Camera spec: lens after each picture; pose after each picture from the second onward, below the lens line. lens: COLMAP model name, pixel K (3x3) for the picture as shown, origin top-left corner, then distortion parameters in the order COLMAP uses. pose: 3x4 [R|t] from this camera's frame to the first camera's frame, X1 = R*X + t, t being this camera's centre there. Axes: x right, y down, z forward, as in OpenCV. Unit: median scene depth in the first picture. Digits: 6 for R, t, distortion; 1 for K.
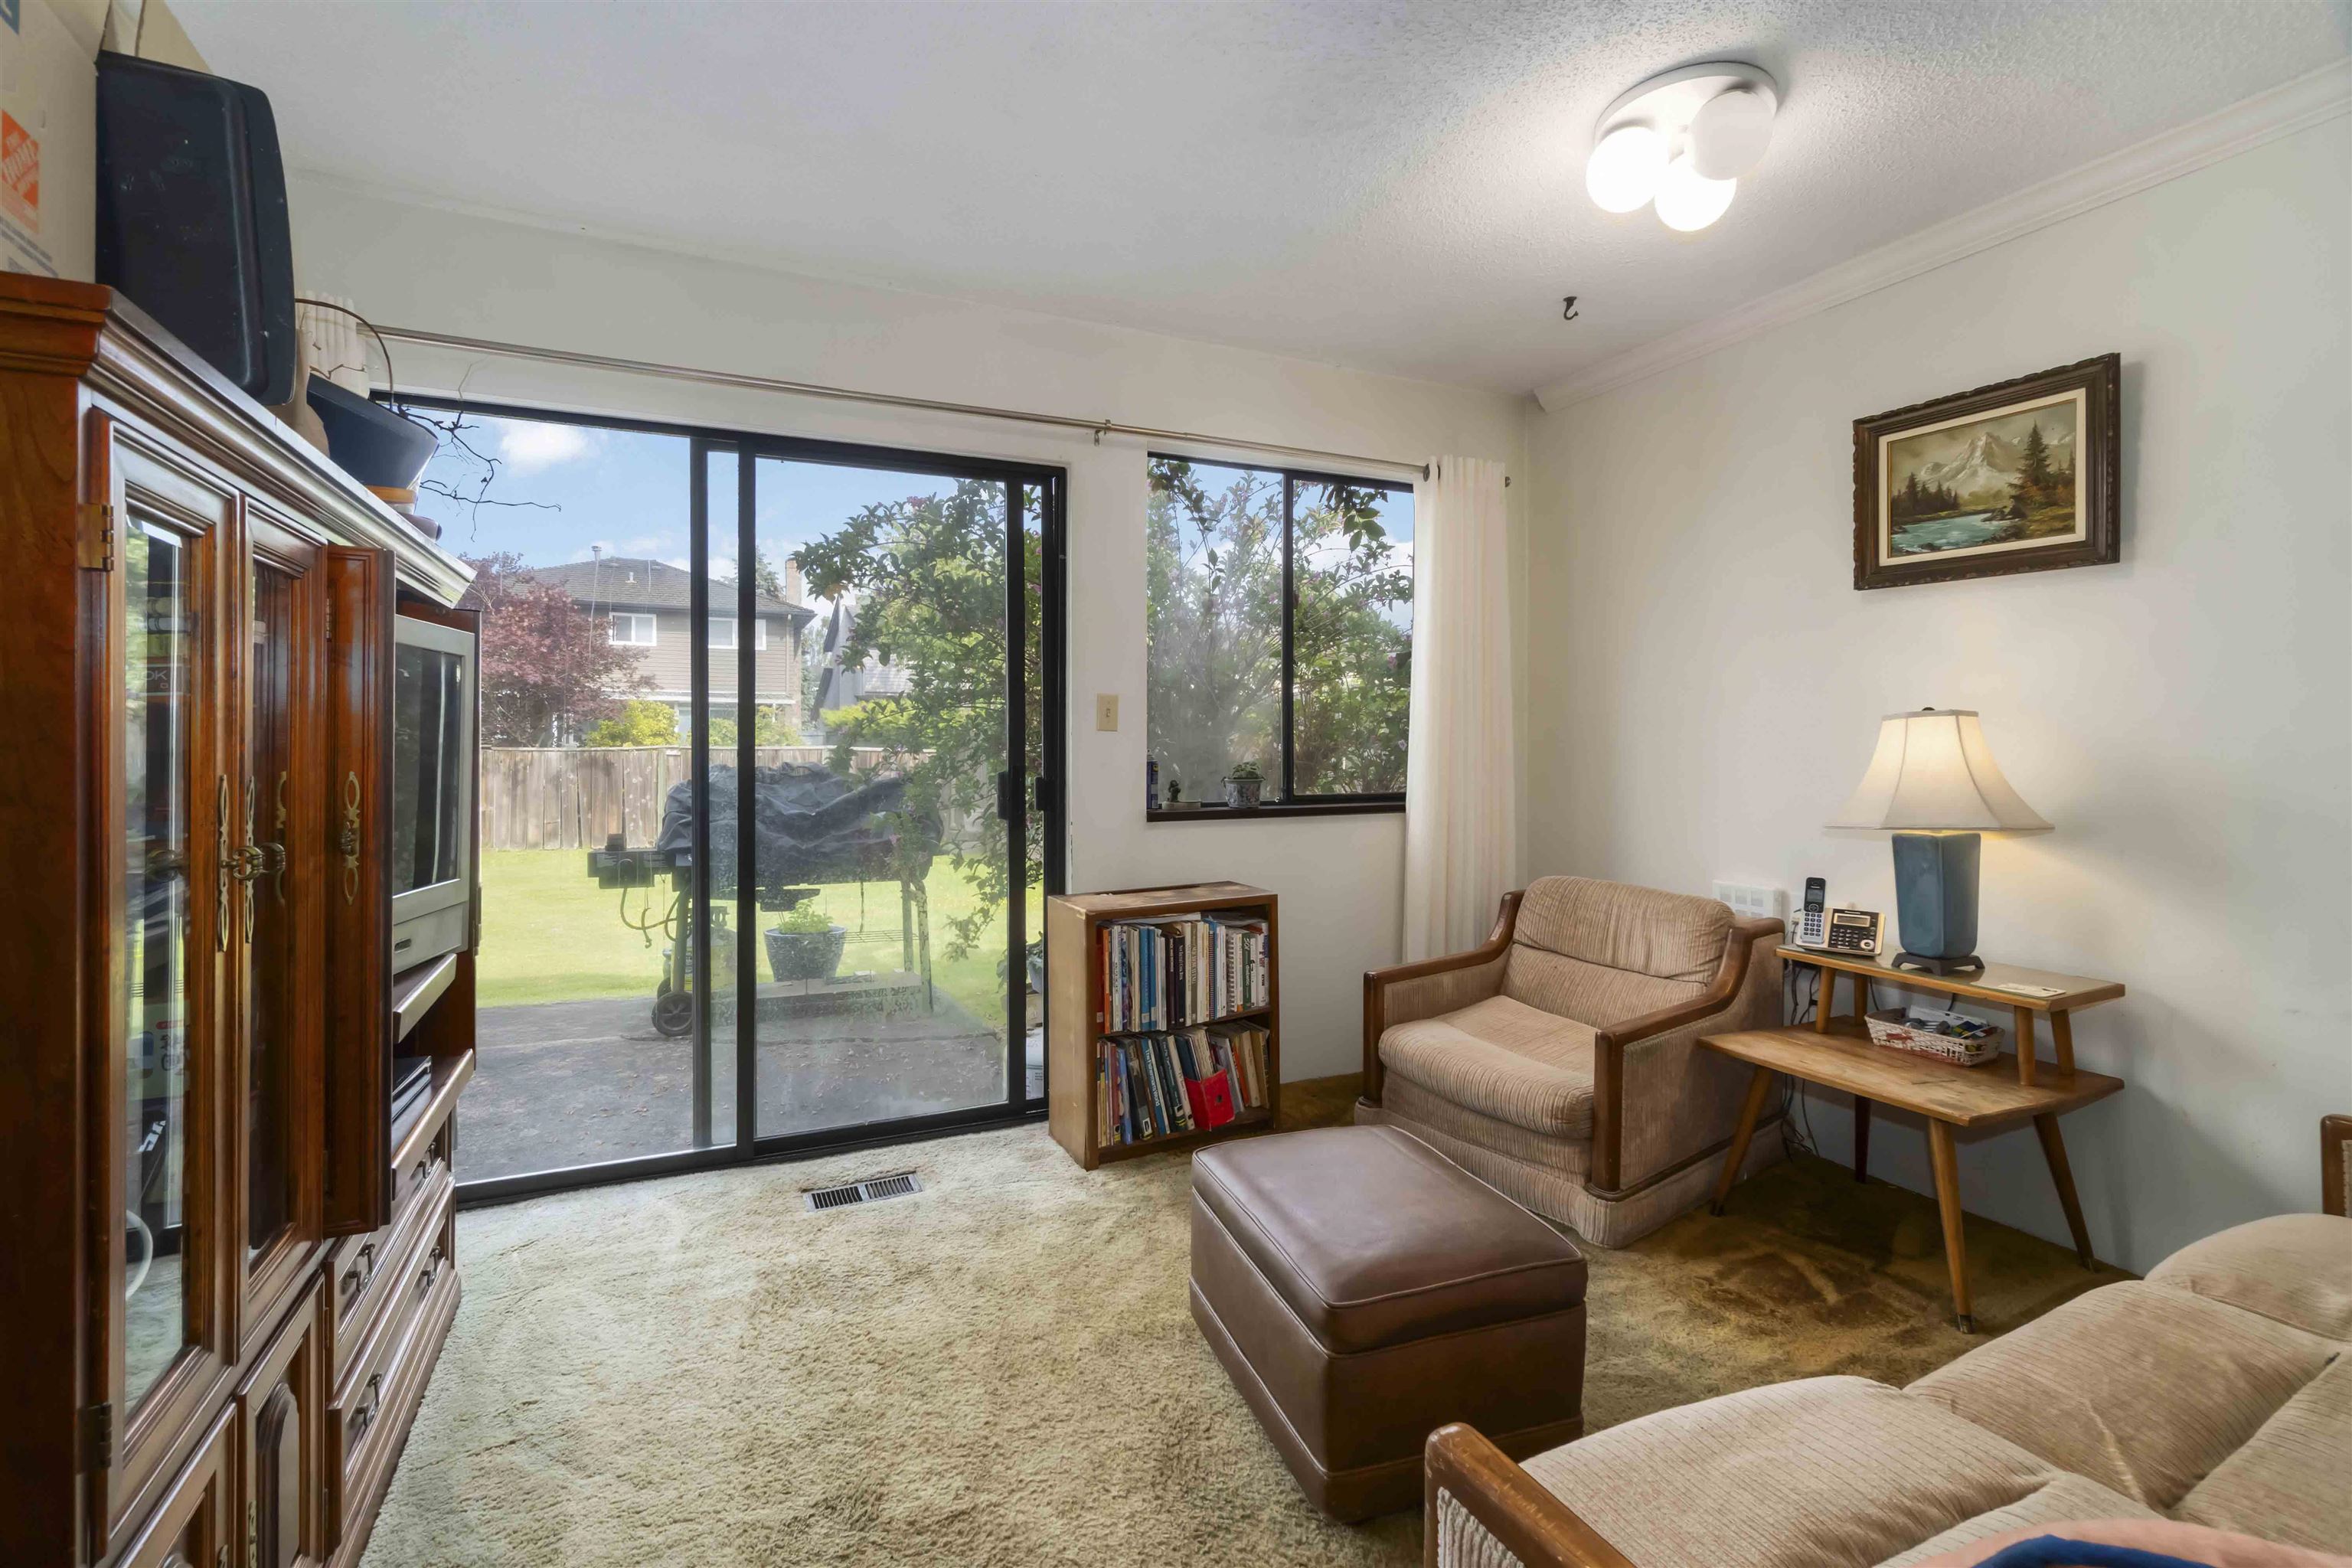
lens RADIAL K [[1043.4, 0, 1174.1], [0, 1043.4, 746.2], [0, 0, 1]] dist [0.000527, -0.000027]
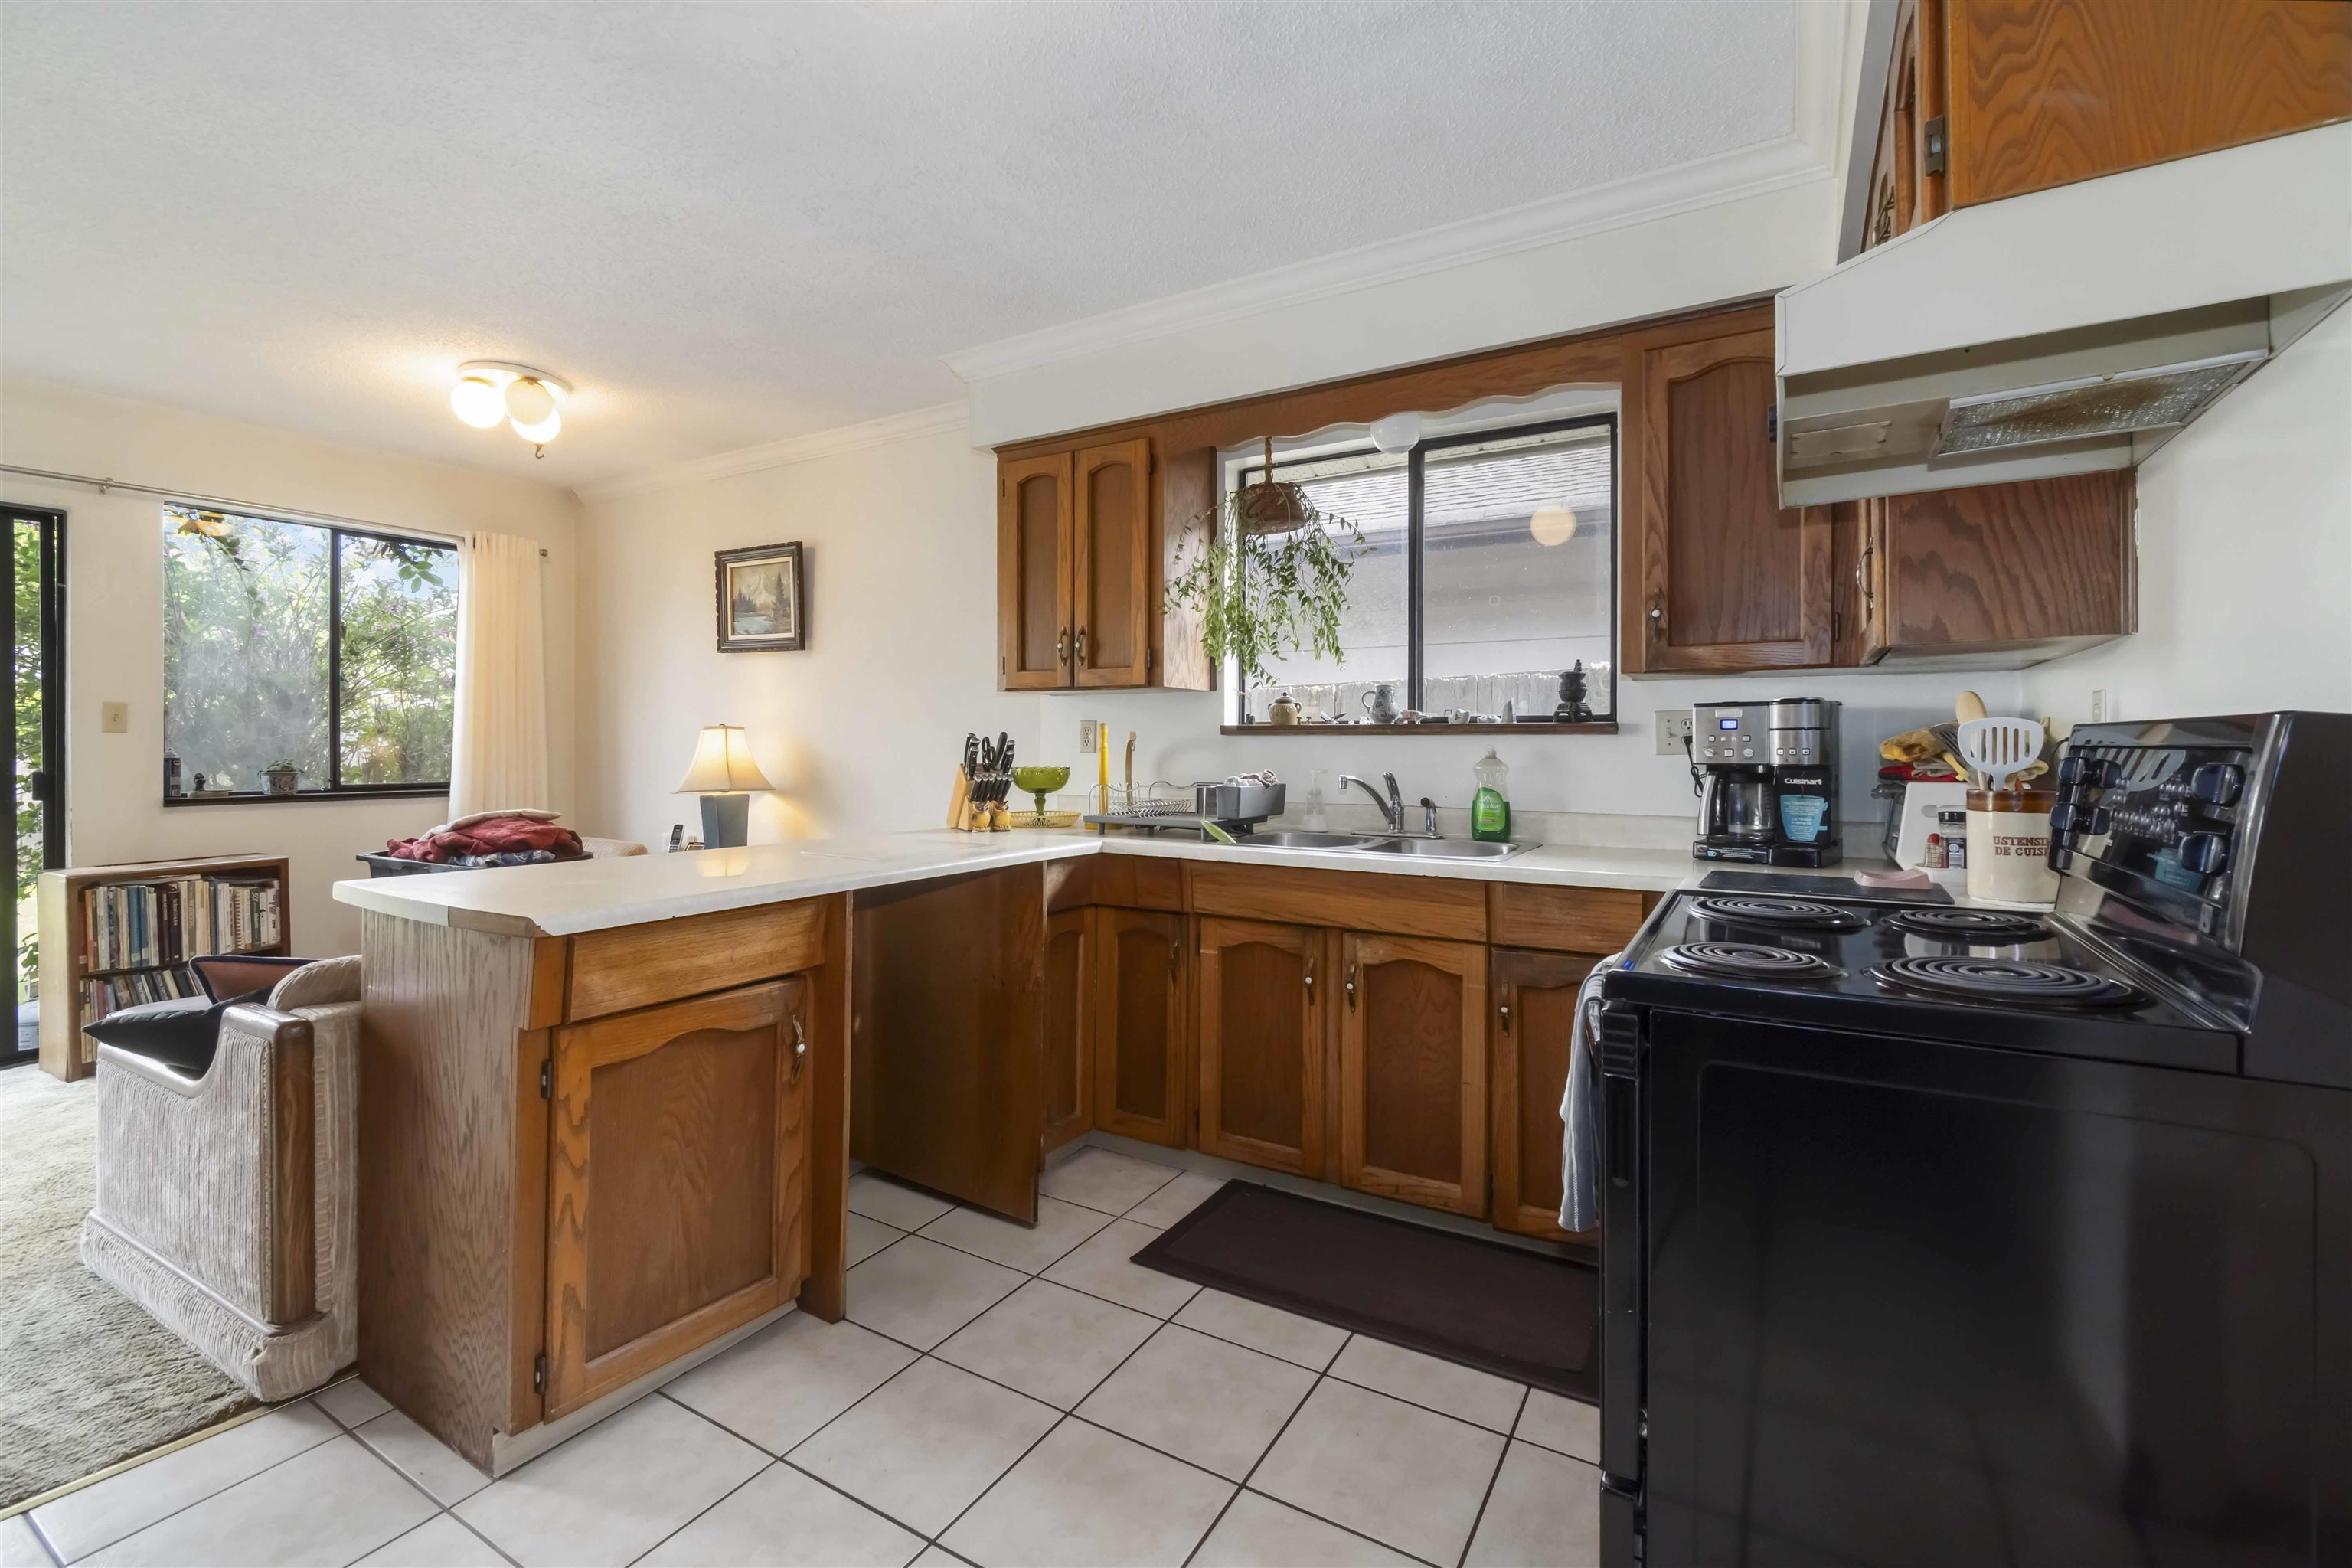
lens RADIAL K [[1023.6, 0, 1163.9], [0, 1023.6, 758.2], [0, 0, 1]] dist [-0.001572, 0.000027]
pose [[0.832777, -0.003104, 0.553600, 0.343405], [0.000118, 0.999985, 0.005429, 0.010291], [-0.553609, -0.004456, 0.832765, -0.770880]]
